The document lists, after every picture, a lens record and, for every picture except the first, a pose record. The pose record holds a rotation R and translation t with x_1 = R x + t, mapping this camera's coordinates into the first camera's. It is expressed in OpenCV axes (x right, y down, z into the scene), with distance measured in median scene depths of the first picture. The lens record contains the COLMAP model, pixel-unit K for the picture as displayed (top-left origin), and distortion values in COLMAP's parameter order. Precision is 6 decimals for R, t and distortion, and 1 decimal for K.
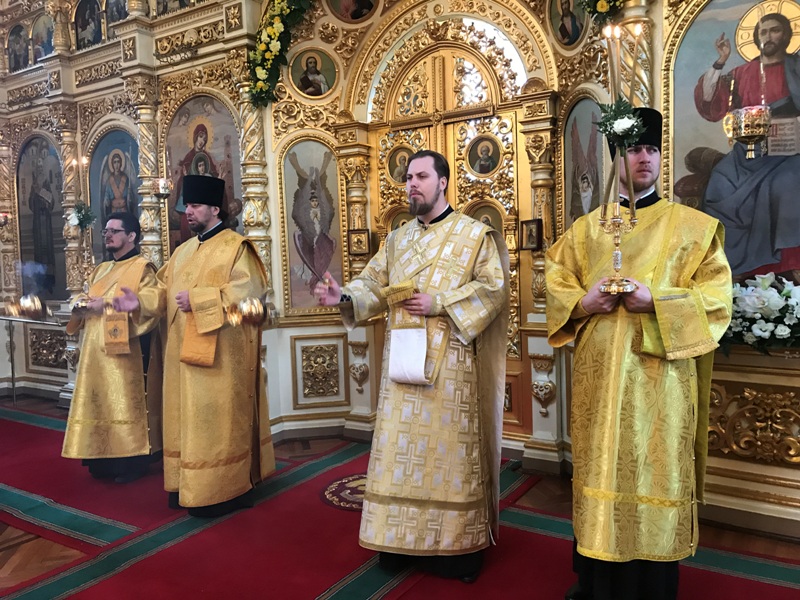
lens RADIAL K [[657.0, 0, 397.7], [0, 657.0, 291.4], [0, 0, 1]] dist [0.024875, -0.022906]
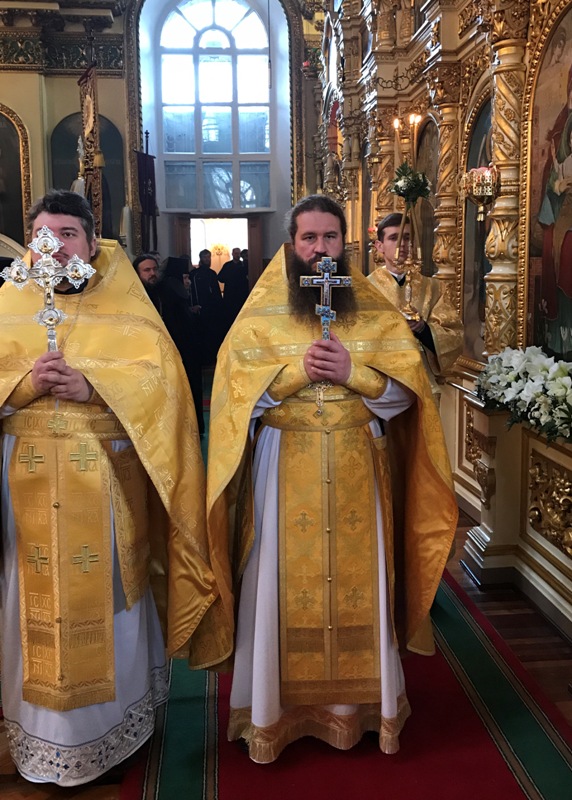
lens RADIAL K [[758.0, 0, 282.5], [0, 758.0, 339.1], [0, 0, 1]] dist [0.008946, 0.000000]
pose [[0.618537, 0.099582, -0.779420, 0.048532], [-0.058571, 0.995020, 0.080647, -0.070360], [0.783570, -0.004231, 0.621289, 0.480689]]
